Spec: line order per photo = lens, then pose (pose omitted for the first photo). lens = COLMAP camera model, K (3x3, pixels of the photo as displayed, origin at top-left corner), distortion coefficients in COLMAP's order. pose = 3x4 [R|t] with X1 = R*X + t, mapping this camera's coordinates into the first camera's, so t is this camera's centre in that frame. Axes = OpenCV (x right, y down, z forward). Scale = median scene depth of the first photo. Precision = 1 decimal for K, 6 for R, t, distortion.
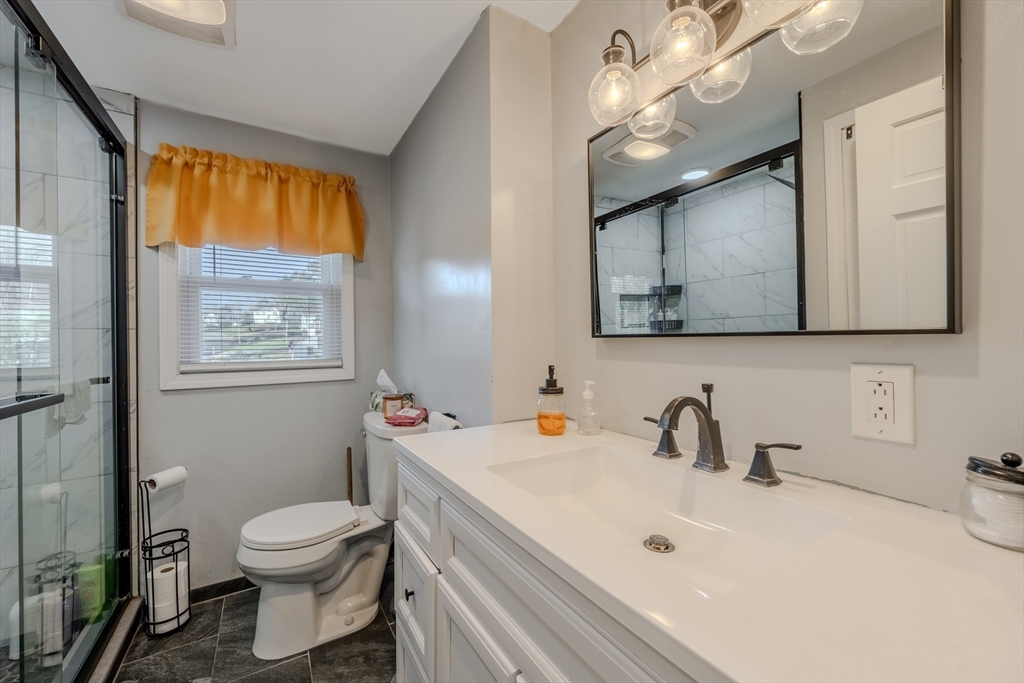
lens RADIAL K [[407.9, 0, 517.4], [0, 407.9, 337.3], [0, 0, 1]] dist [-0.000454, 0.000048]
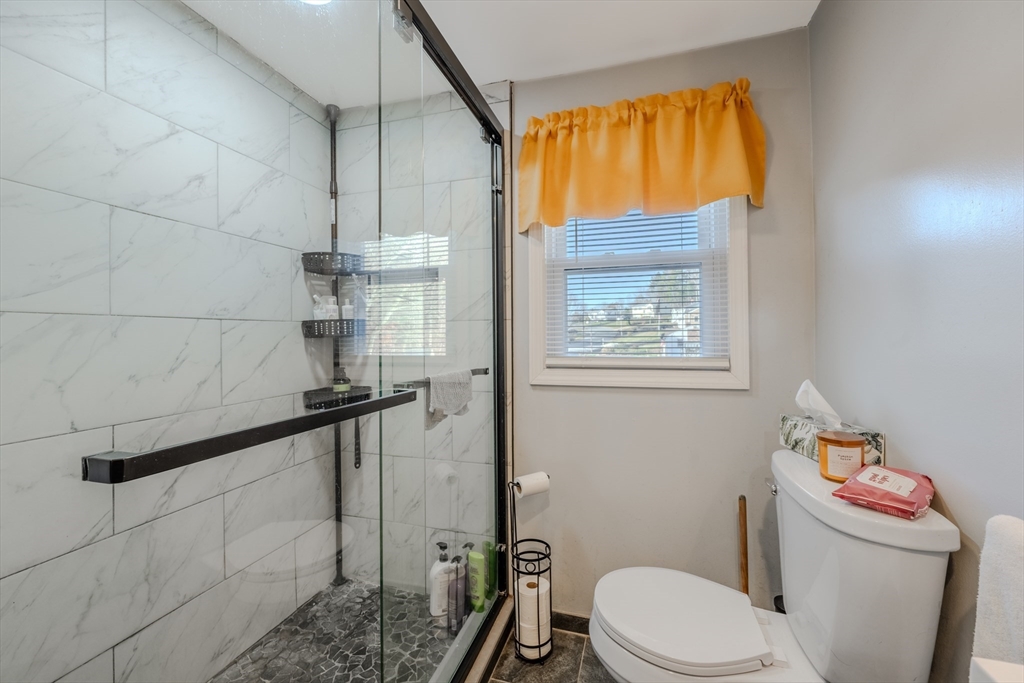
lens RADIAL K [[407.9, 0, 517.4], [0, 407.9, 337.3], [0, 0, 1]] dist [-0.000454, 0.000048]
pose [[0.659865, 0.006422, -0.751356, -0.190243], [0.007966, 0.999847, 0.015543, 0.007172], [0.751342, -0.016242, 0.659714, 0.359627]]
